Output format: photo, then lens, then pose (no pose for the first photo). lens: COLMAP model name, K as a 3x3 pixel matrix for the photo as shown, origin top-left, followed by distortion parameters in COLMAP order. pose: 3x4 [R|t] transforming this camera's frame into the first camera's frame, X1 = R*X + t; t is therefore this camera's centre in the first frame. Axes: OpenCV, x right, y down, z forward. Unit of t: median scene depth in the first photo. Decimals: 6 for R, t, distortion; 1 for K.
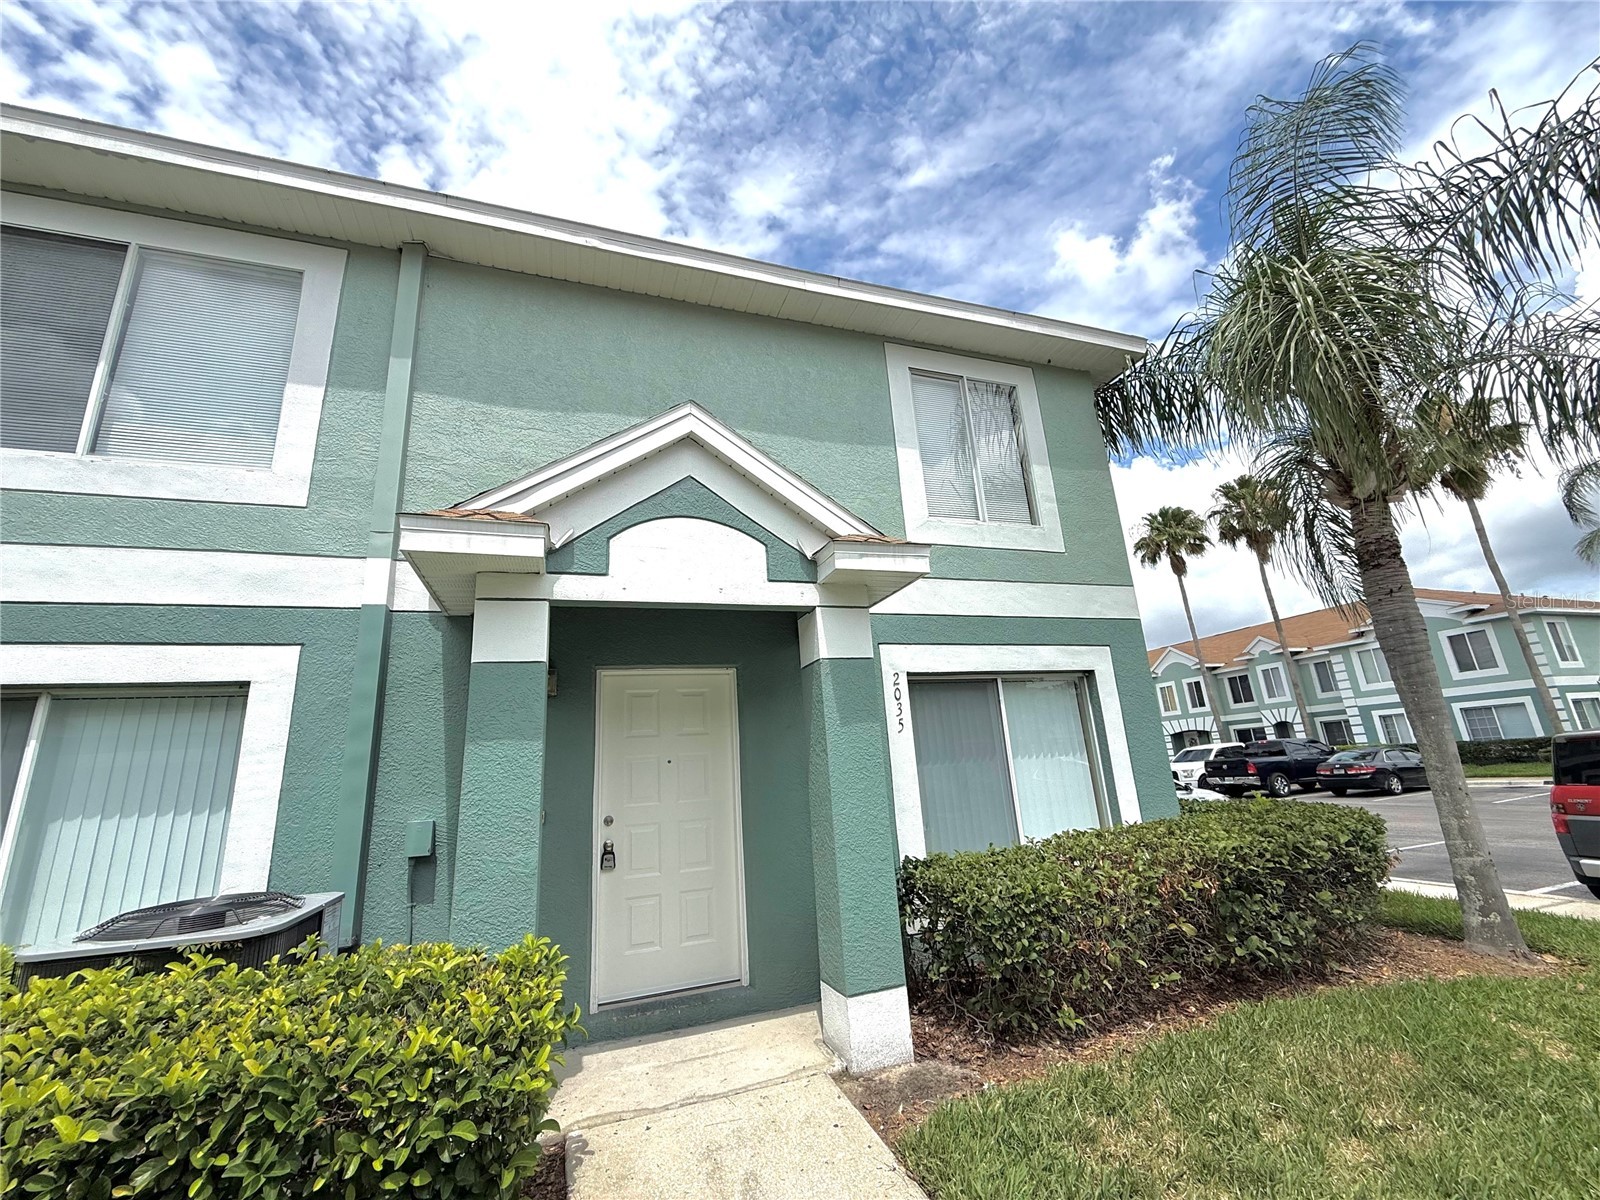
lens RADIAL K [[637.5, 0, 804.7], [0, 637.5, 597.9], [0, 0, 1]] dist [-0.002577, 0.001596]
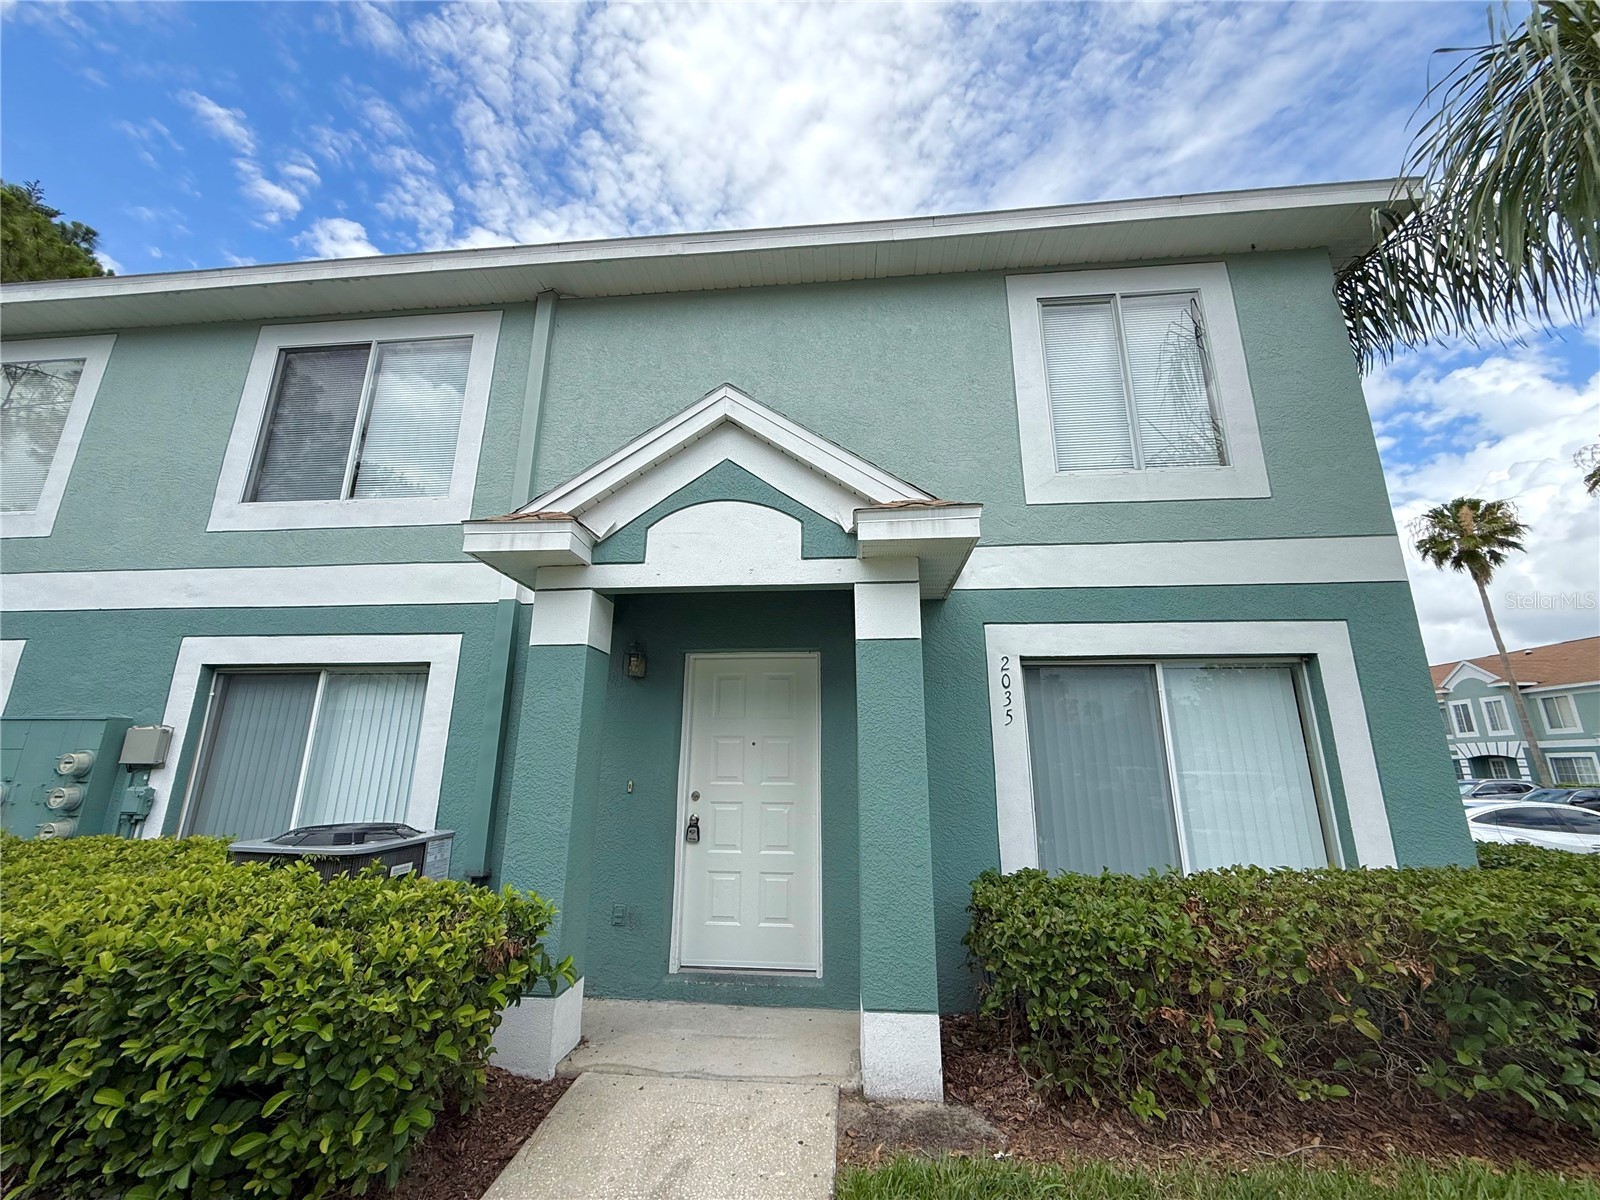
lens RADIAL K [[637.5, 0, 718.8], [0, 637.5, 592.1], [0, 0, 1]] dist [-0.002577, 0.001596]
pose [[0.908514, -0.040244, -0.415912, 0.215711], [0.046502, 0.998906, 0.004924, 0.011619], [0.415259, -0.023814, 0.909392, 0.076719]]
